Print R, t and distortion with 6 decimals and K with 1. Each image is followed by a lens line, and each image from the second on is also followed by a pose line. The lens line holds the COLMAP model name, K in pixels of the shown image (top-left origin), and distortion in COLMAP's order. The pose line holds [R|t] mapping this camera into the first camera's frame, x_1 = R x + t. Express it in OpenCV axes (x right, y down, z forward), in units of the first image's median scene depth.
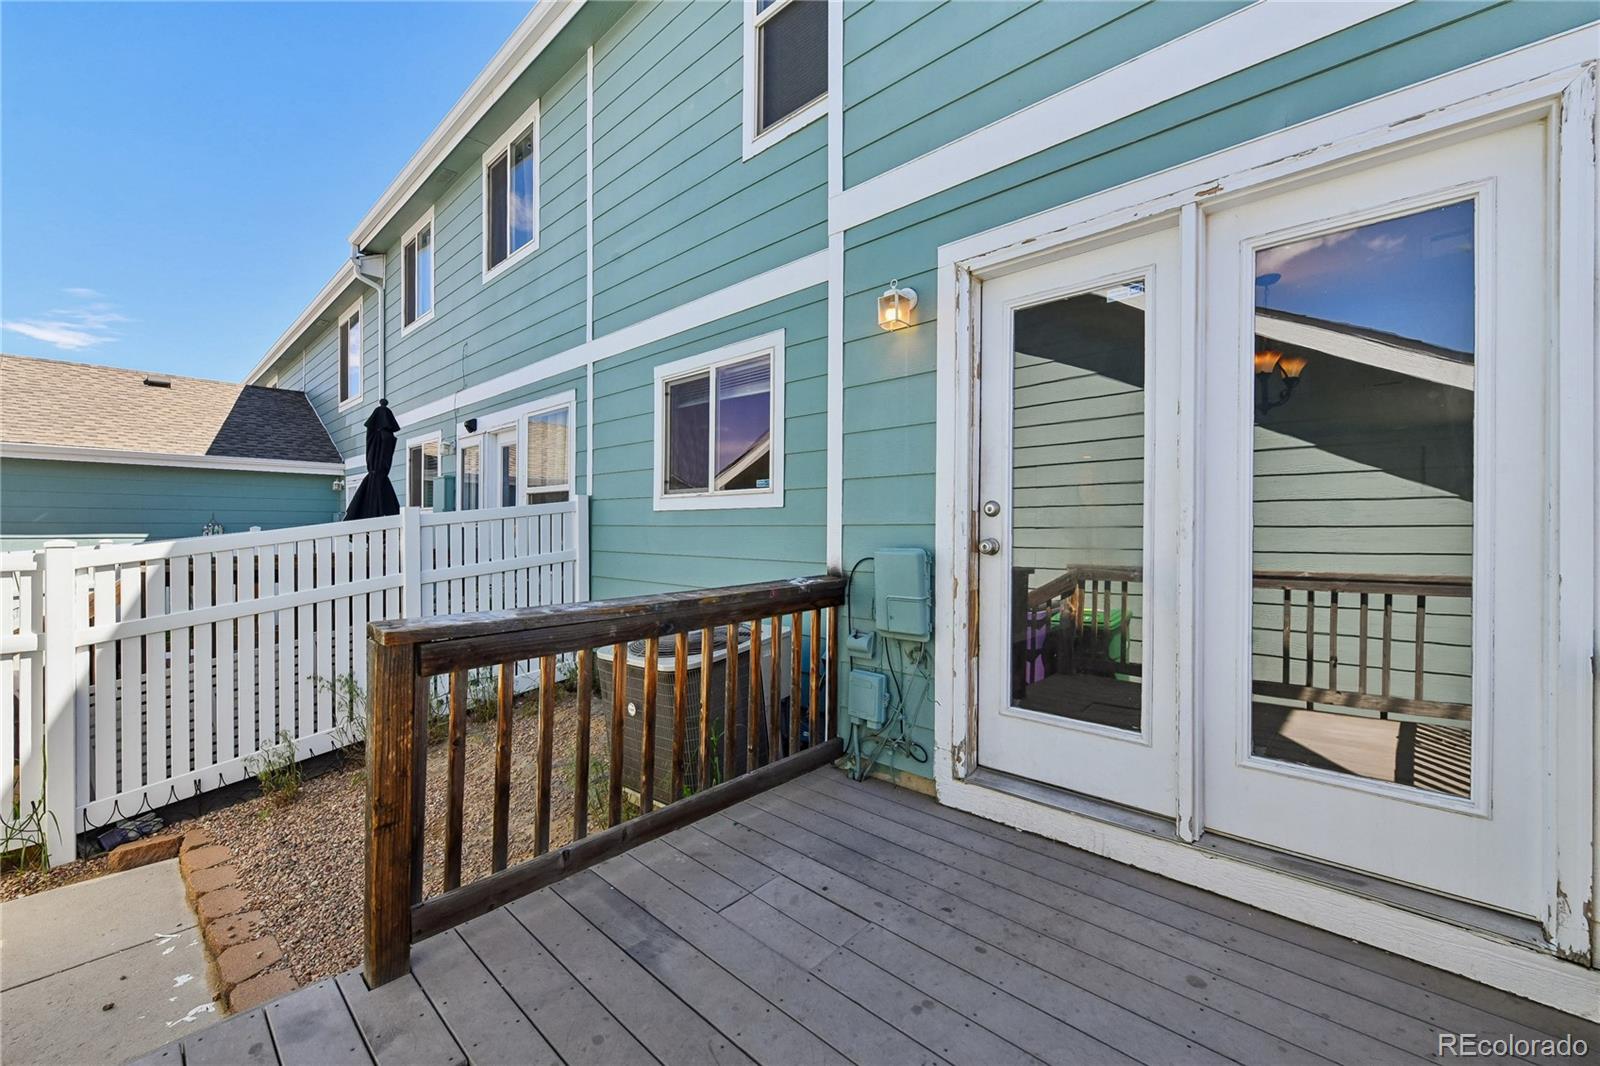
lens RADIAL K [[646.1, 0, 791.9], [0, 646.1, 527.0], [0, 0, 1]] dist [-0.000977, -0.003553]
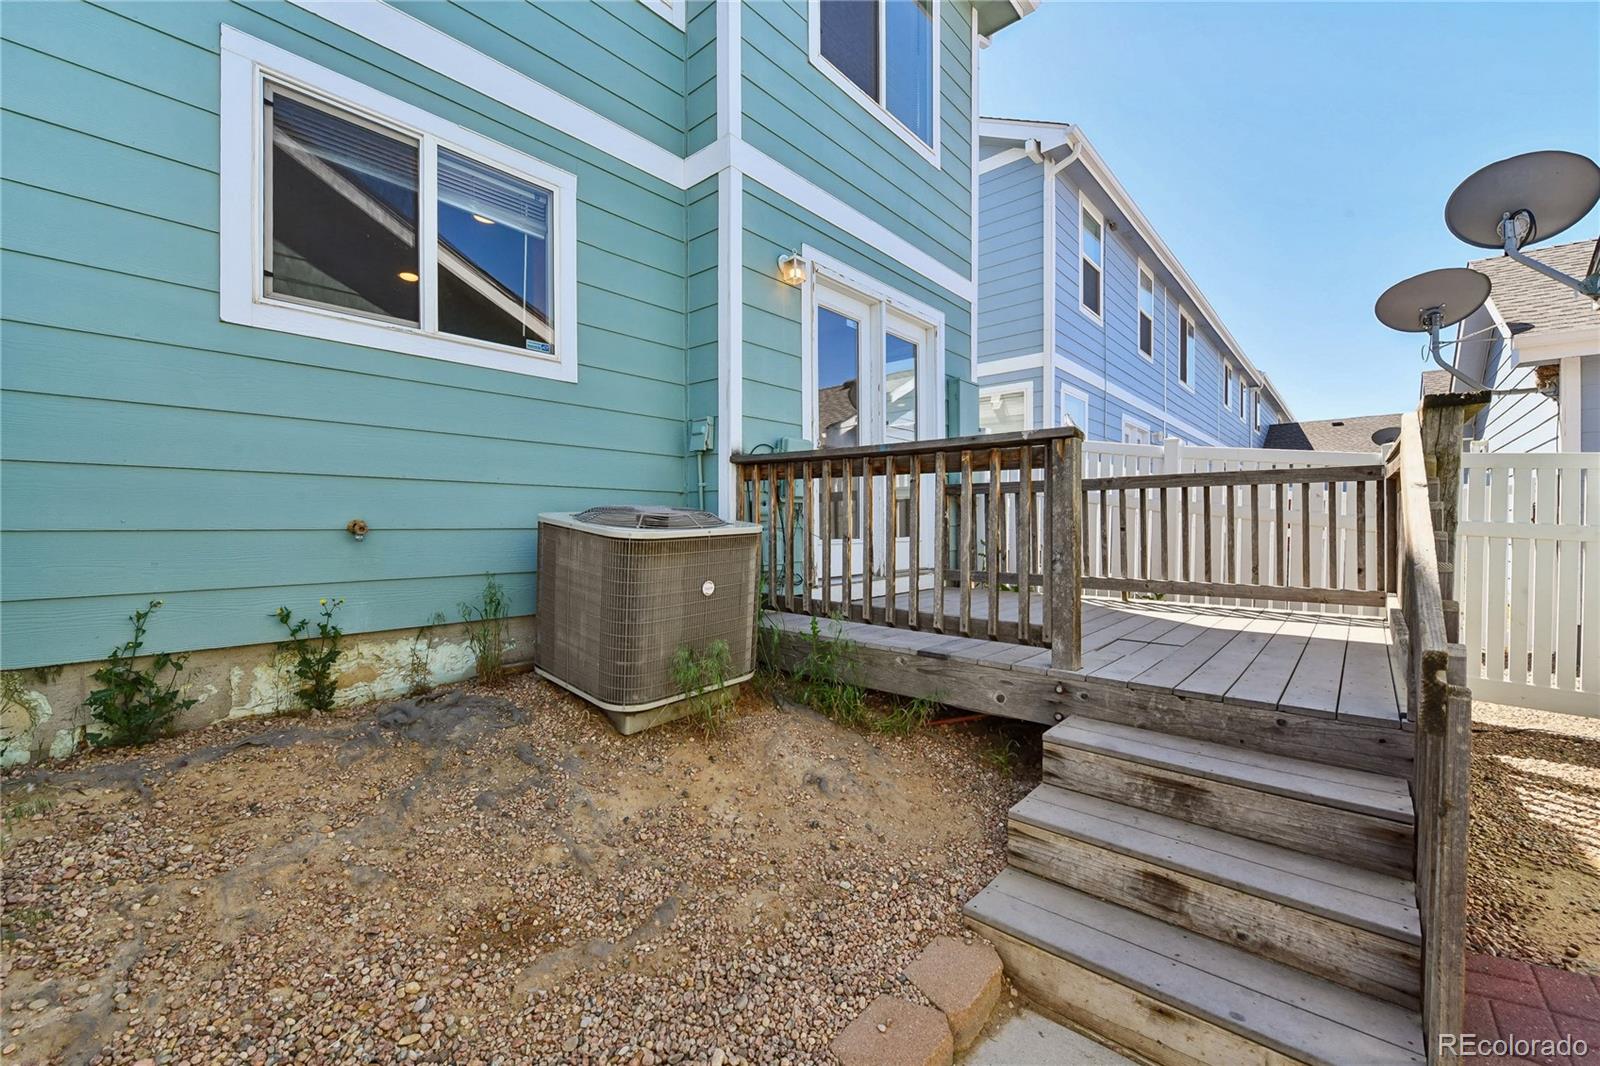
lens RADIAL K [[647.5, 0, 804.3], [0, 647.5, 512.8], [0, 0, 1]] dist [-0.004166, -0.000725]
pose [[-0.048954, 0.015349, 0.998683, -0.819149], [-0.002484, 0.999877, -0.015489, 0.141889], [-0.998798, -0.003239, -0.048909, 0.686289]]
